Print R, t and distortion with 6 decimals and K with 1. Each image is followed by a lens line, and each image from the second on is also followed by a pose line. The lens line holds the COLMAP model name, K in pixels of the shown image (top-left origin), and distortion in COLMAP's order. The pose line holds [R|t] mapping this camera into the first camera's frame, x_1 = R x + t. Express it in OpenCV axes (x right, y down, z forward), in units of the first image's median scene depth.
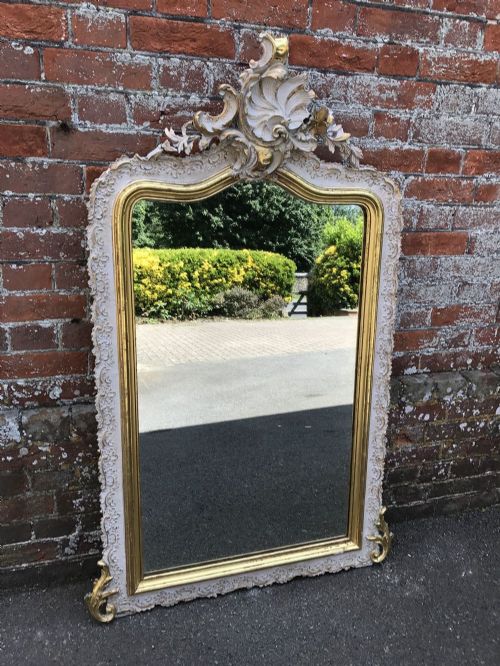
lens RADIAL K [[544.3, 0, 215.8], [0, 544.3, 343.8], [0, 0, 1]] dist [0.027925, 0.005782]
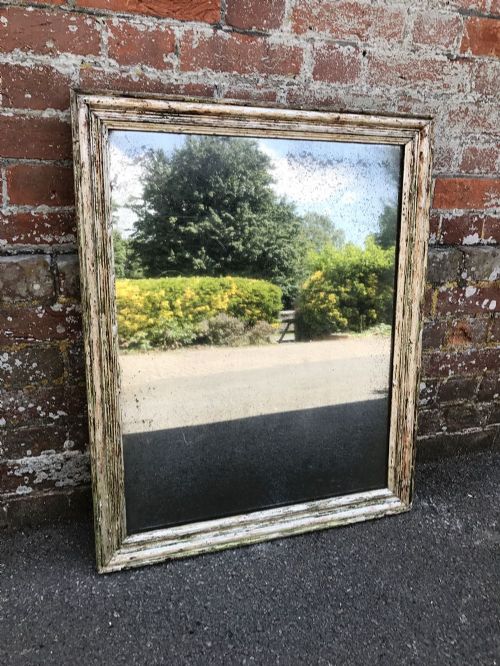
lens RADIAL K [[546.1, 0, 218.8], [0, 546.1, 354.3], [0, 0, 1]] dist [0.006862, 0.000836]
pose [[0.999218, -0.017404, 0.035495, -0.003699], [0.020524, 0.995774, -0.089516, 0.250556], [-0.033787, 0.090175, 0.995353, 0.271174]]
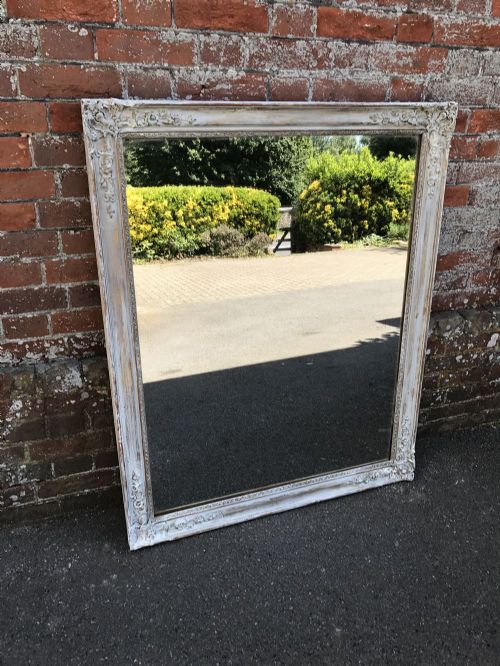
lens RADIAL K [[544.3, 0, 215.8], [0, 544.3, 343.8], [0, 0, 1]] dist [0.027925, 0.005782]
pose [[0.998580, -0.035811, 0.039442, -0.101195], [0.030927, 0.992513, 0.118159, -0.030773], [-0.043378, -0.116771, 0.992211, -0.110031]]
